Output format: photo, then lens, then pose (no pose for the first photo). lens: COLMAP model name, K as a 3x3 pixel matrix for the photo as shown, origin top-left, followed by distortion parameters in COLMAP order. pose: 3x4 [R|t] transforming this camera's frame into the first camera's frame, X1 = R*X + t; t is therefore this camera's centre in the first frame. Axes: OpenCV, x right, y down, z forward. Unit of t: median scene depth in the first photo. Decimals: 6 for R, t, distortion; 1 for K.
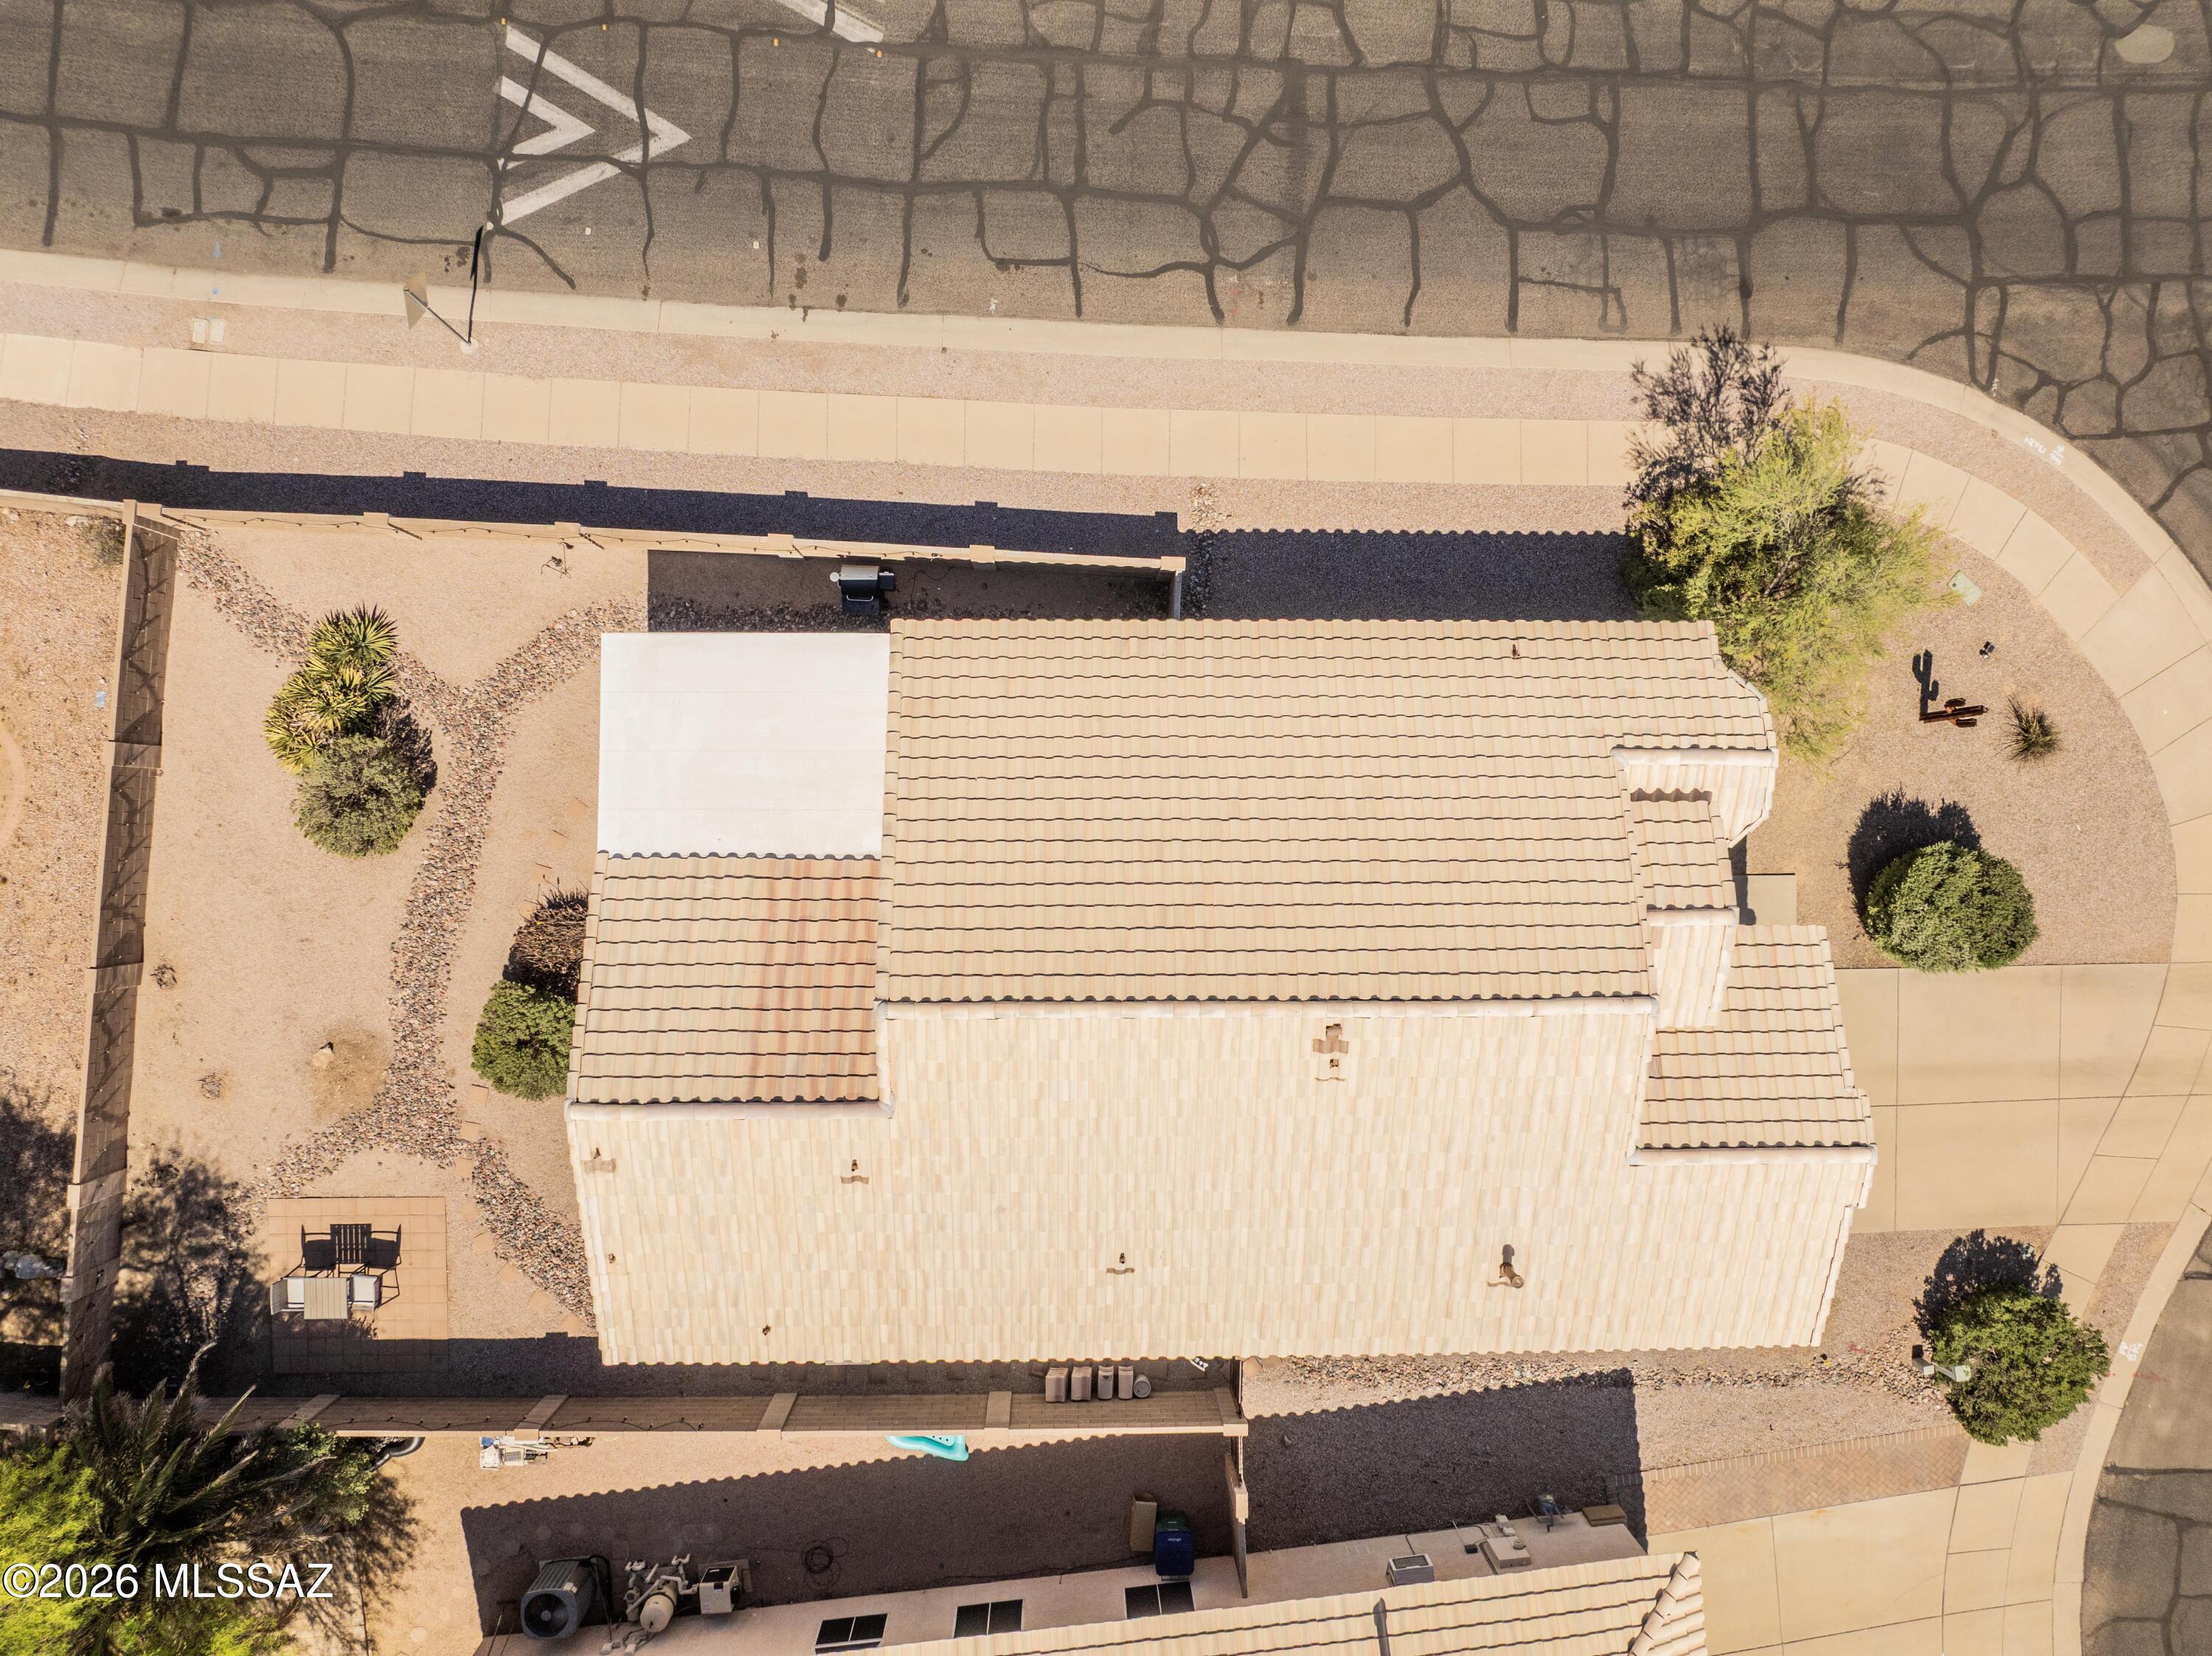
lens RADIAL K [[1562.2, 0, 1106.0], [0, 1562.2, 828.0], [0, 0, 1]] dist [-0.056510, 0.032568]
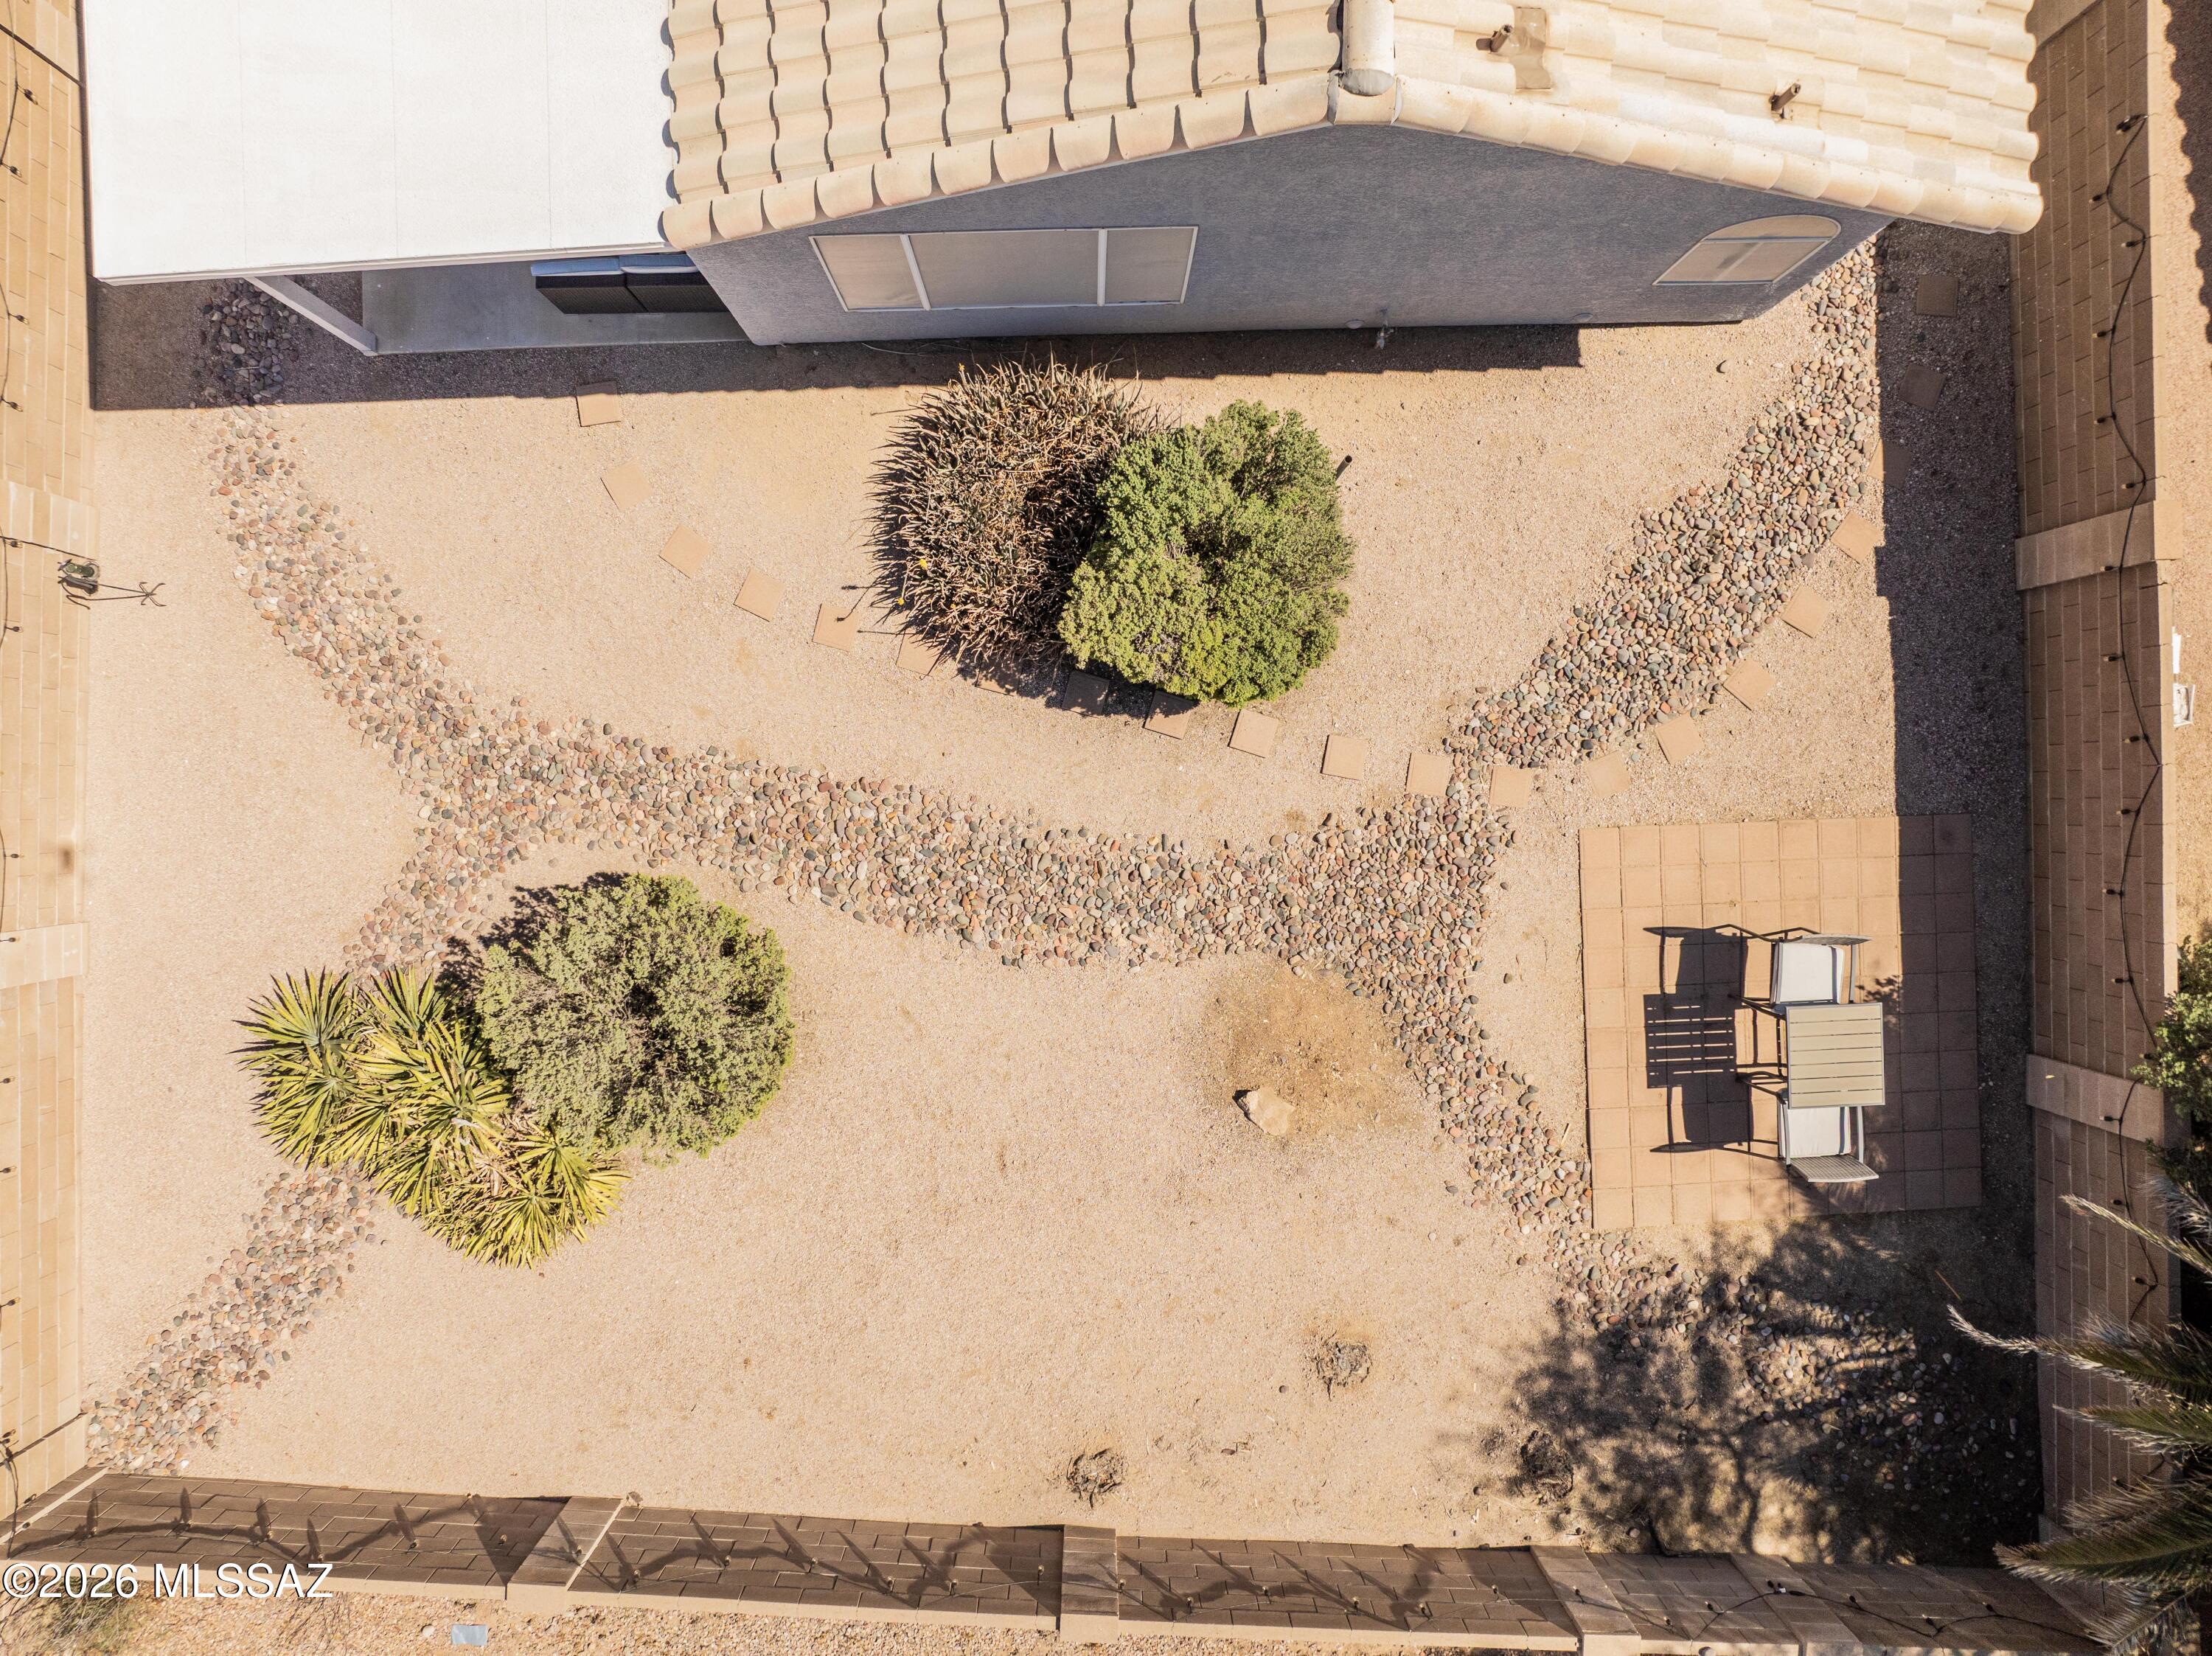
lens RADIAL K [[1562.2, 0, 1106.0], [0, 1562.2, 828.0], [0, 0, 1]] dist [-0.056510, 0.032568]
pose [[-0.027549, -0.998622, -0.044666, -0.406387], [0.999531, -0.028117, 0.012148, 0.099666], [-0.013387, -0.044311, 0.998928, 0.563182]]
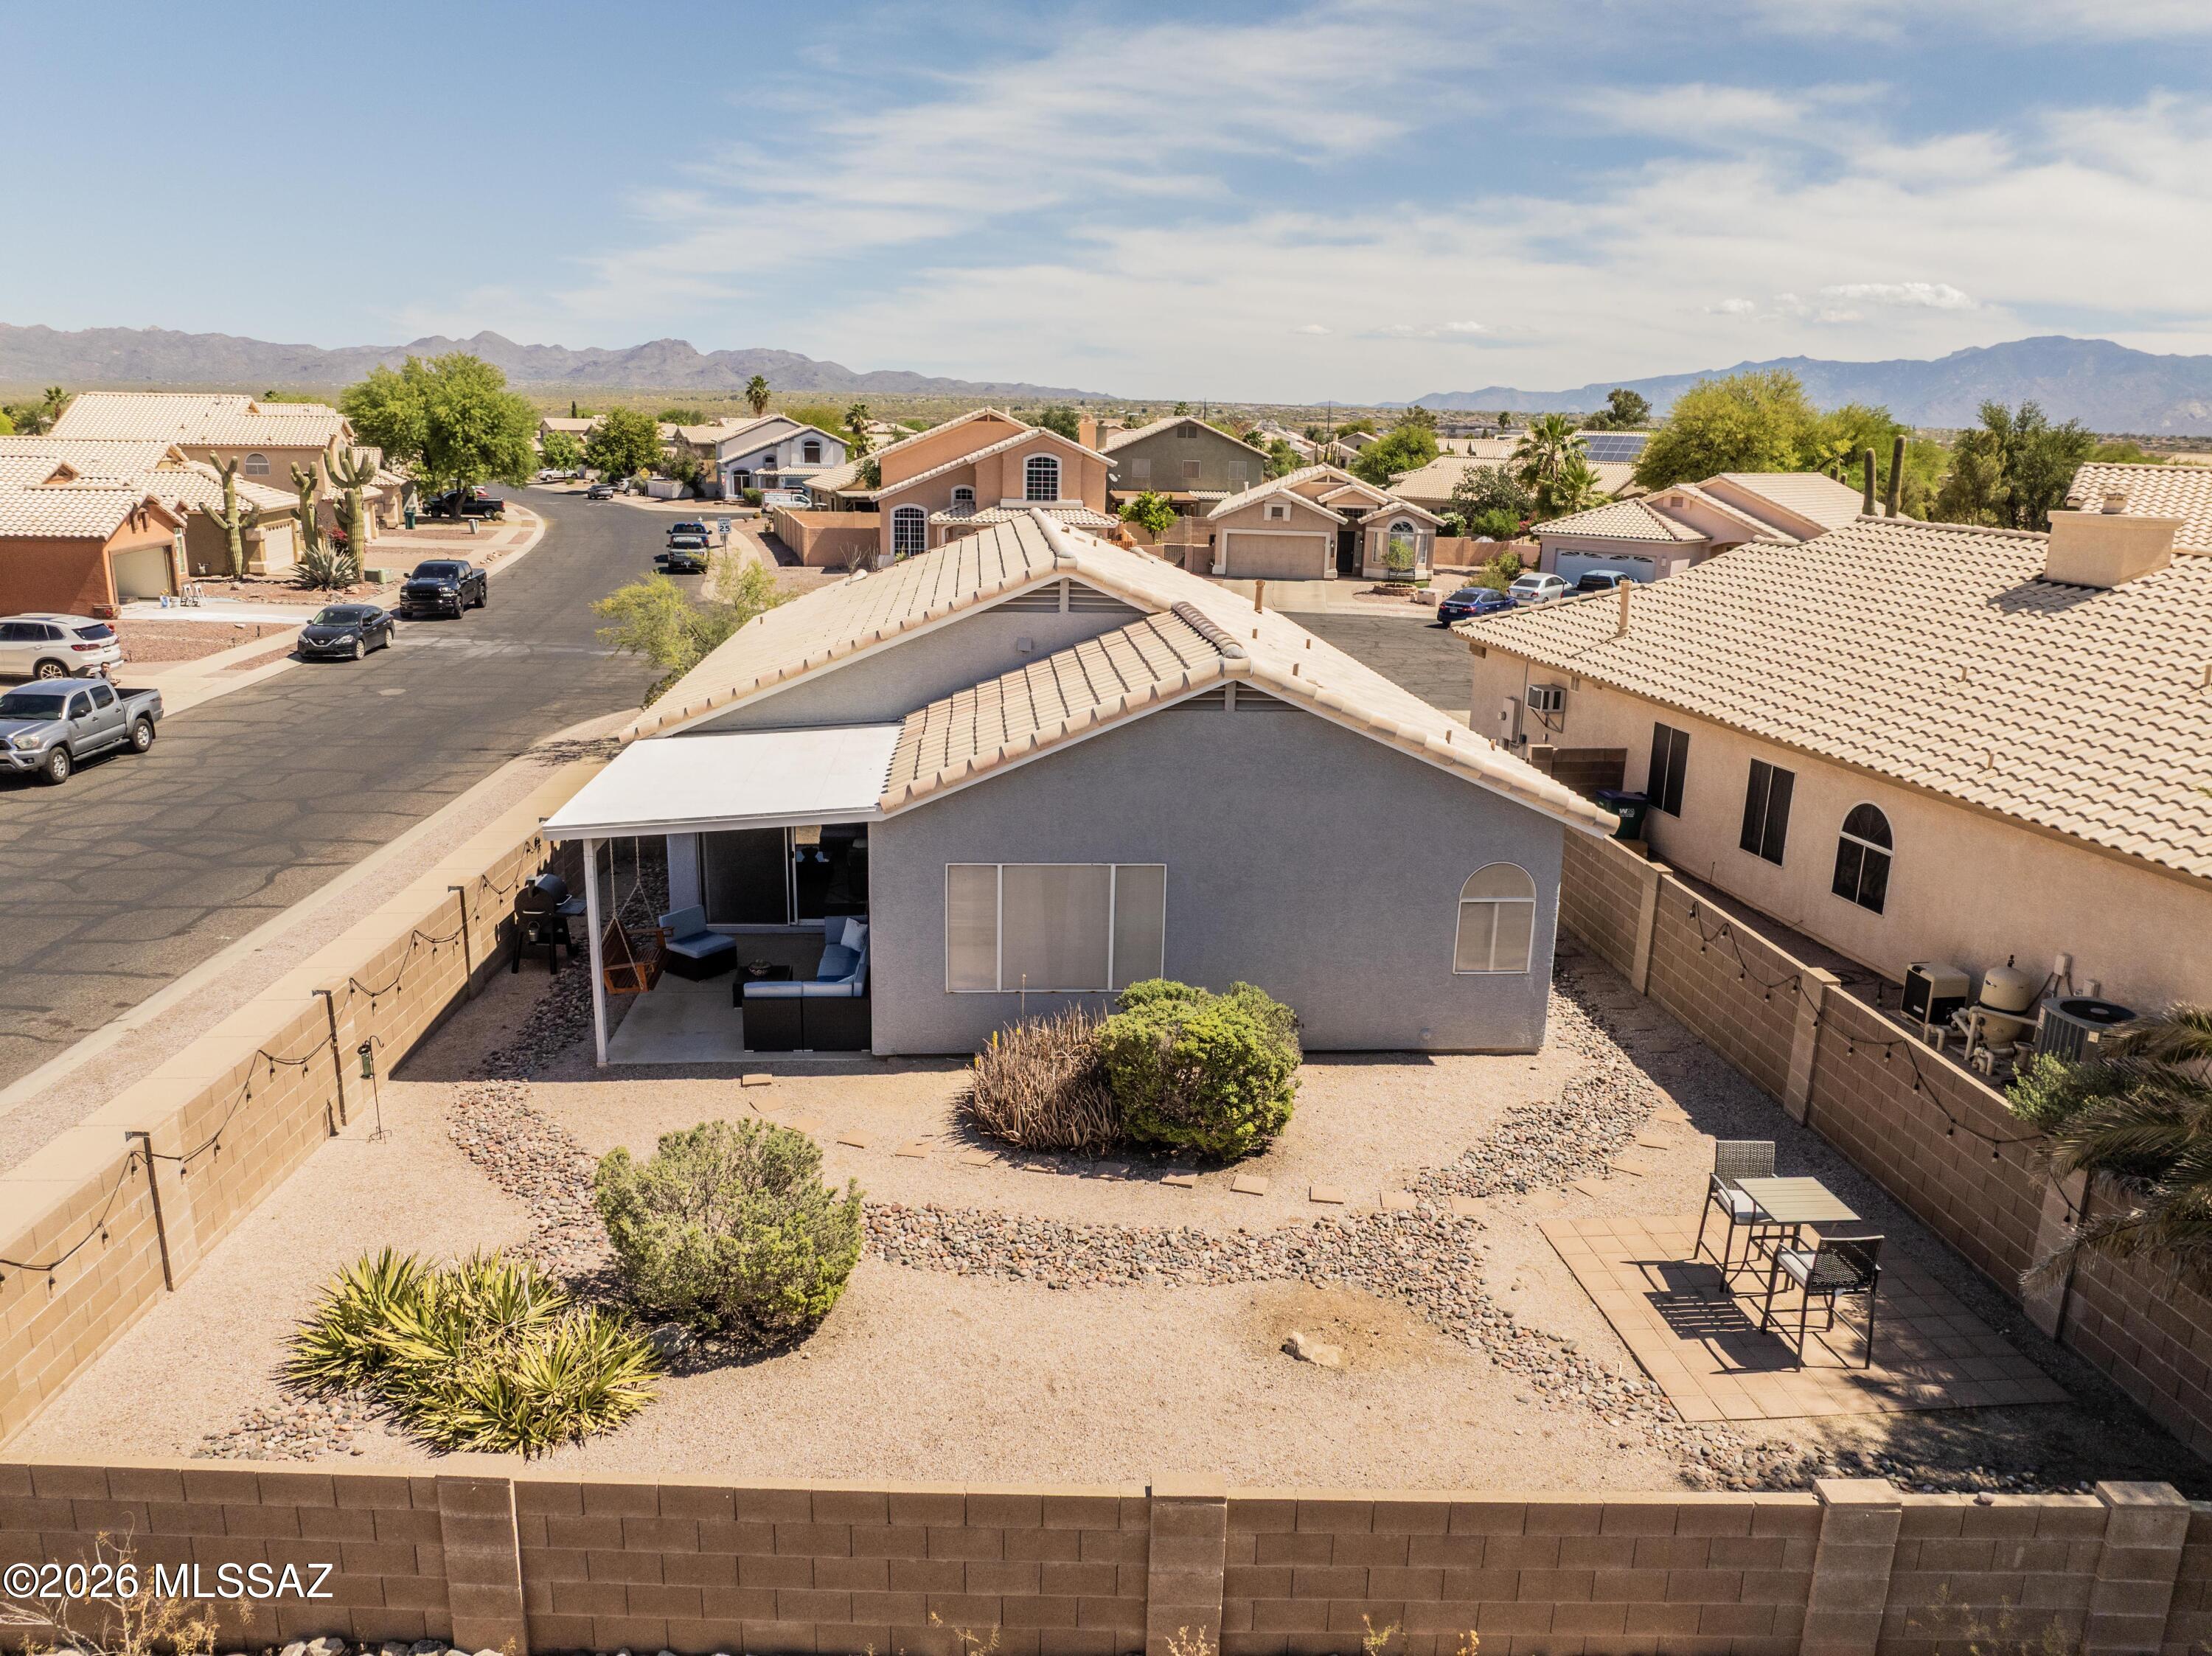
lens RADIAL K [[1557.5, 0, 1106.0], [0, 1557.5, 828.0], [0, 0, 1]] dist [-0.028100, -0.023812]
pose [[-0.077702, -0.272787, 0.958931, -0.883985], [0.996534, 0.007416, 0.082859, 0.051633], [-0.029714, 0.962046, 0.271265, 0.740171]]
